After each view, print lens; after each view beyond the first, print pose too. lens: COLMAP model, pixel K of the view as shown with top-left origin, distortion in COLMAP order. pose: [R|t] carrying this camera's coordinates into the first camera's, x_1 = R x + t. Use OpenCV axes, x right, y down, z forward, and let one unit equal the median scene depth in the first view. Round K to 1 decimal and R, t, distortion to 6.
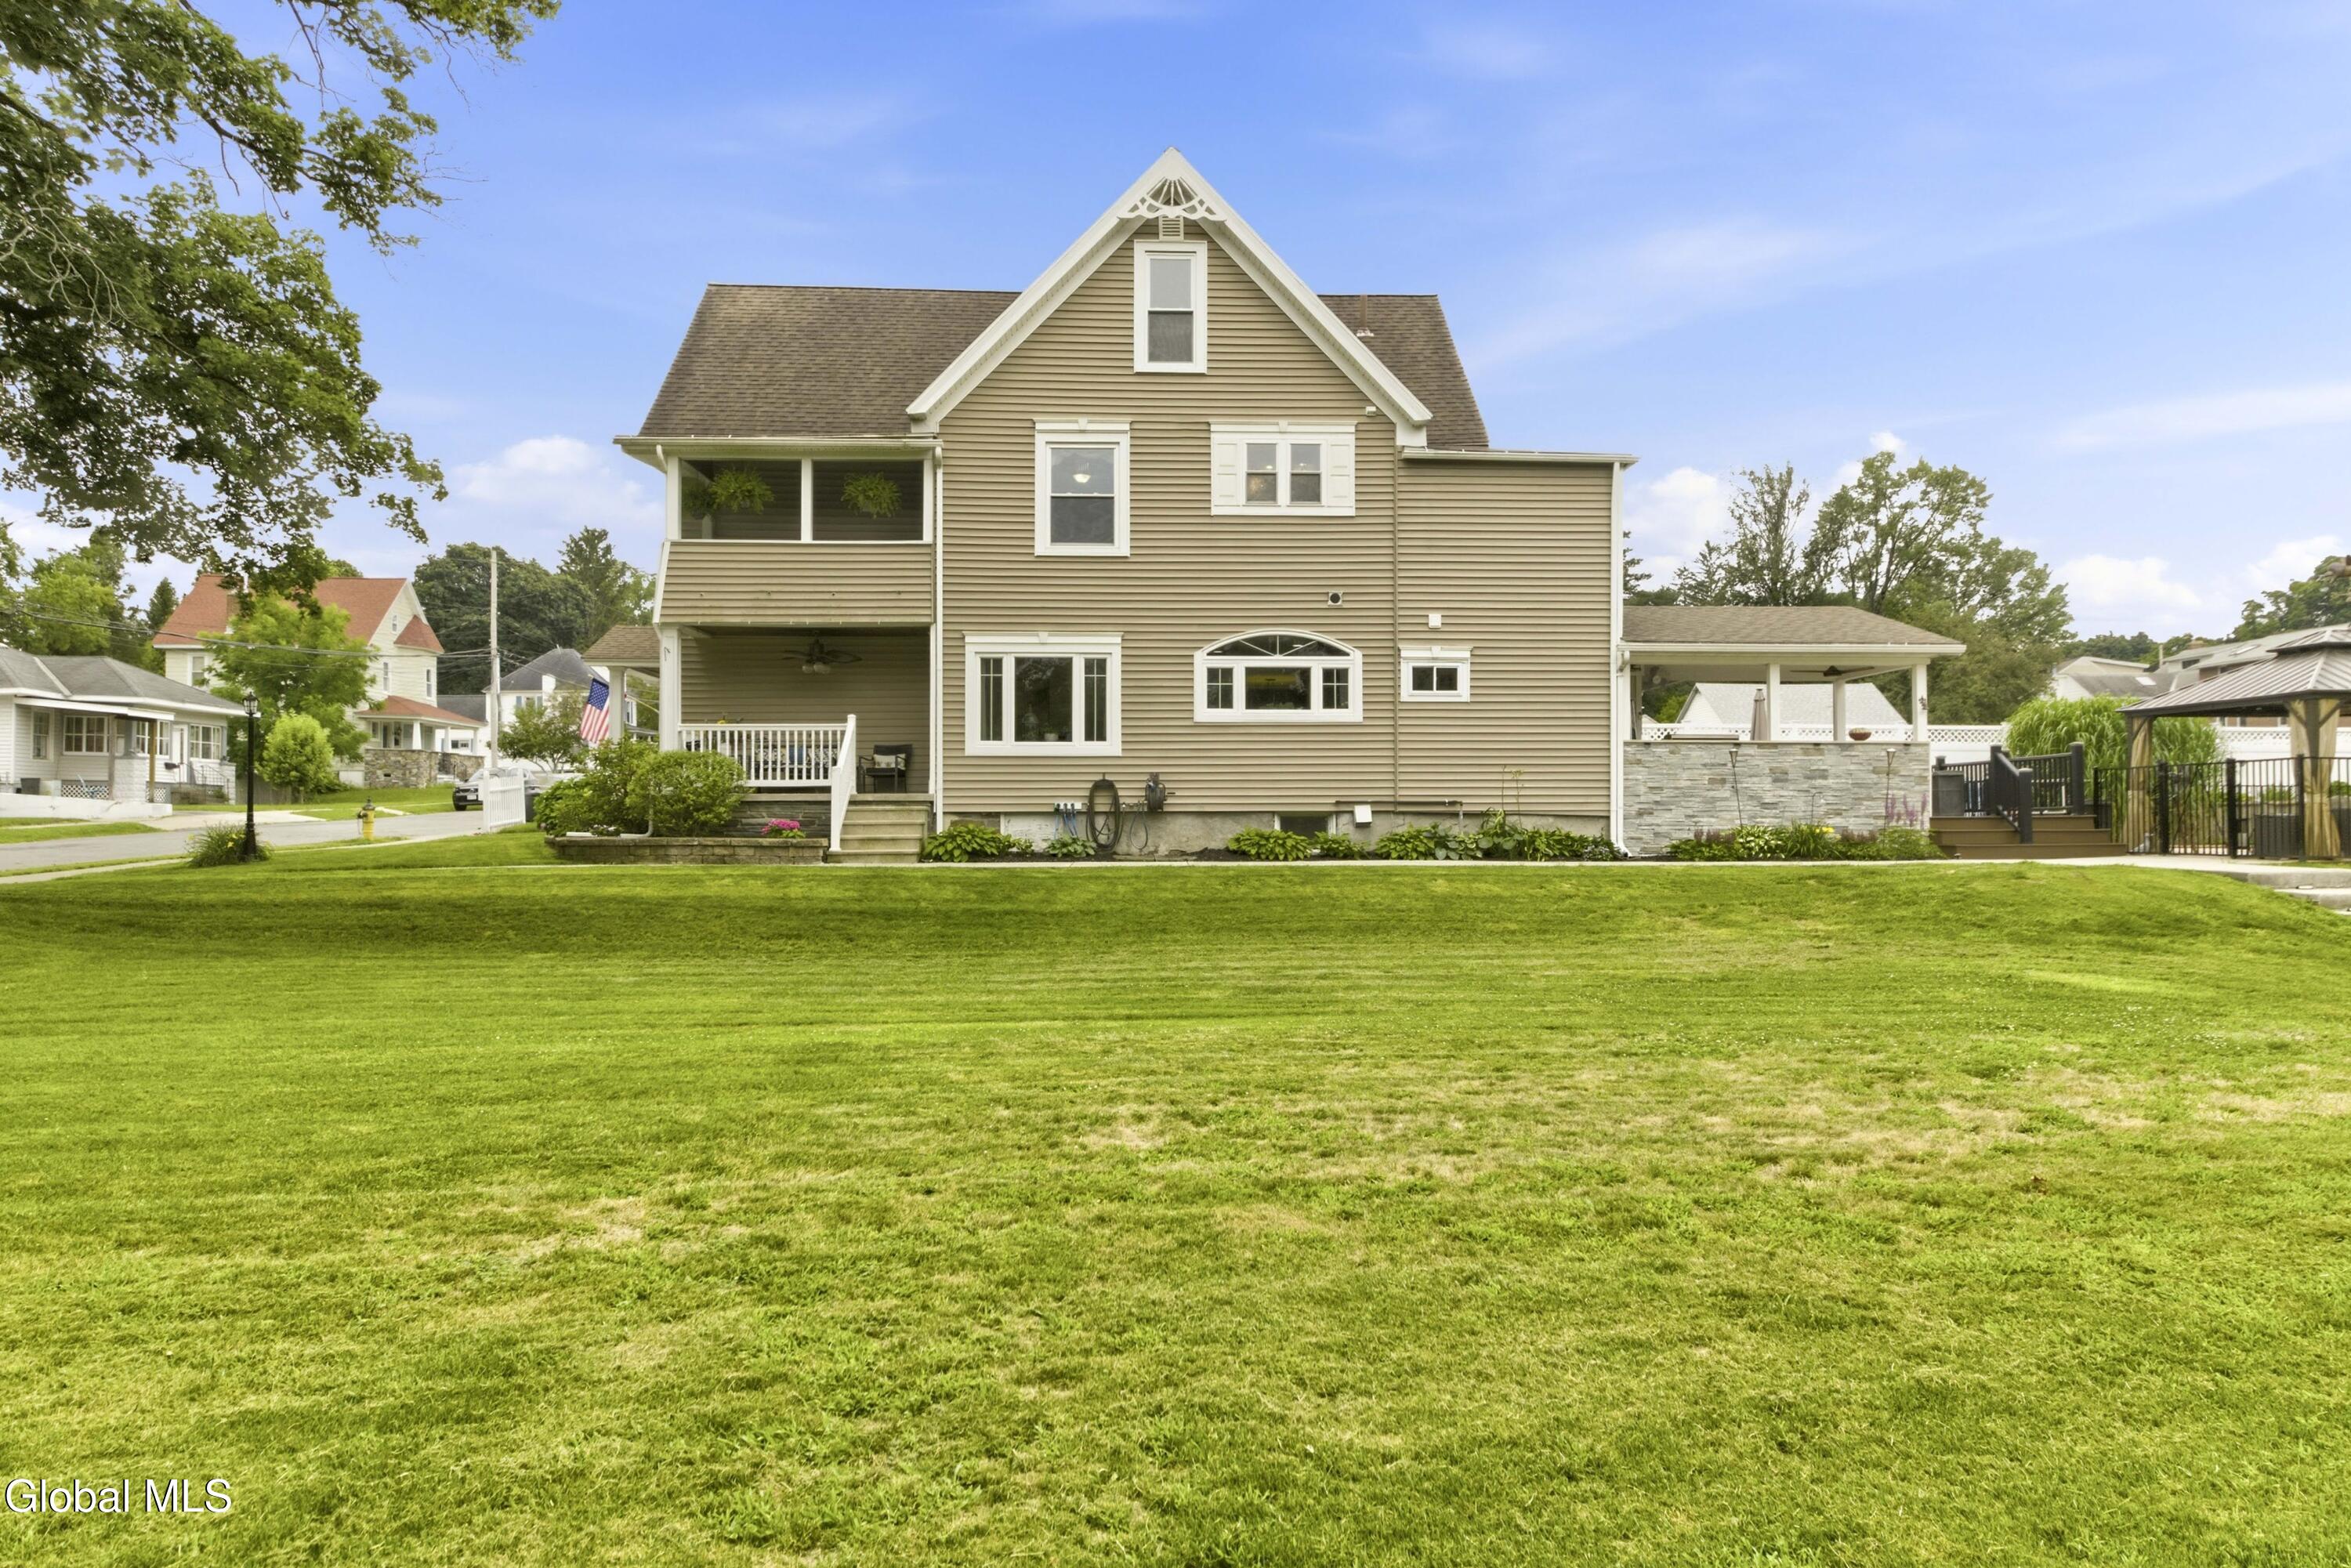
lens RADIAL K [[1504.1, 0, 1168.1], [0, 1504.1, 790.8], [0, 0, 1]] dist [-0.001477, -0.000118]
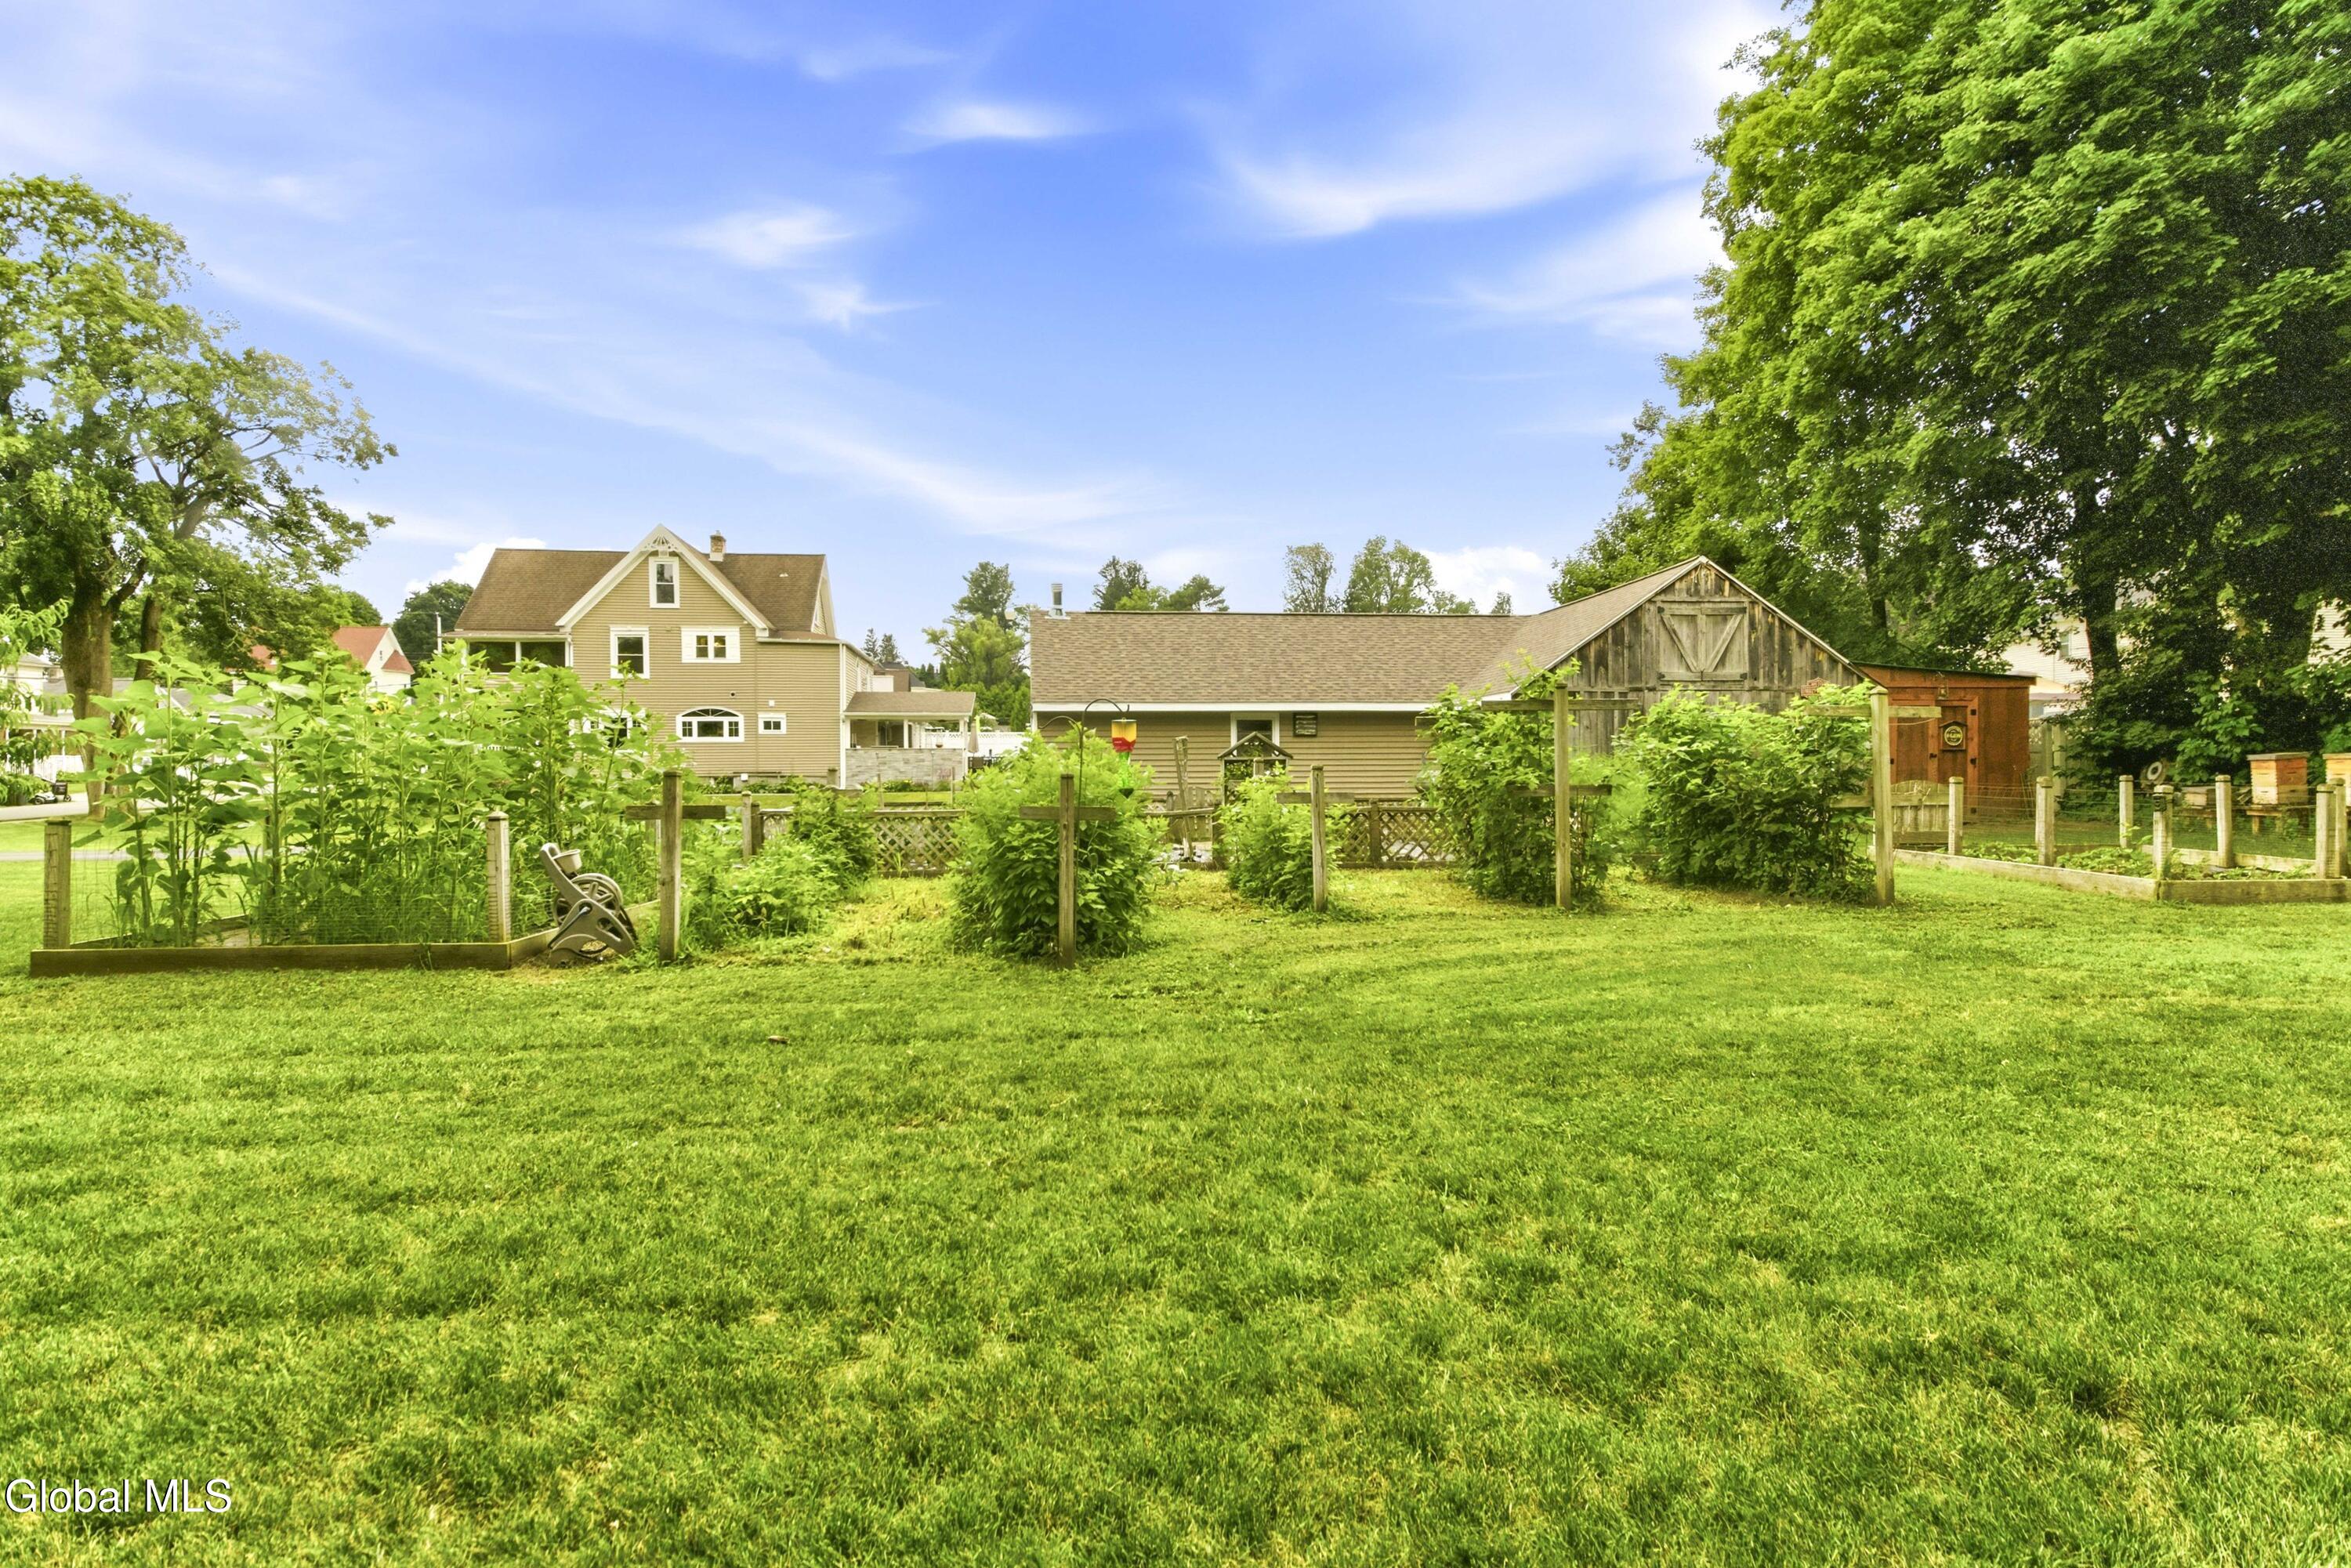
lens RADIAL K [[1174.7, 0, 1185.9], [0, 1174.7, 781.0], [0, 0, 1]] dist [0.001783, -0.000093]
pose [[0.994760, -0.004222, 0.102153, 0.687600], [0.000968, 0.999491, 0.031882, -0.042216], [-0.102236, -0.031616, 0.994258, -1.123598]]
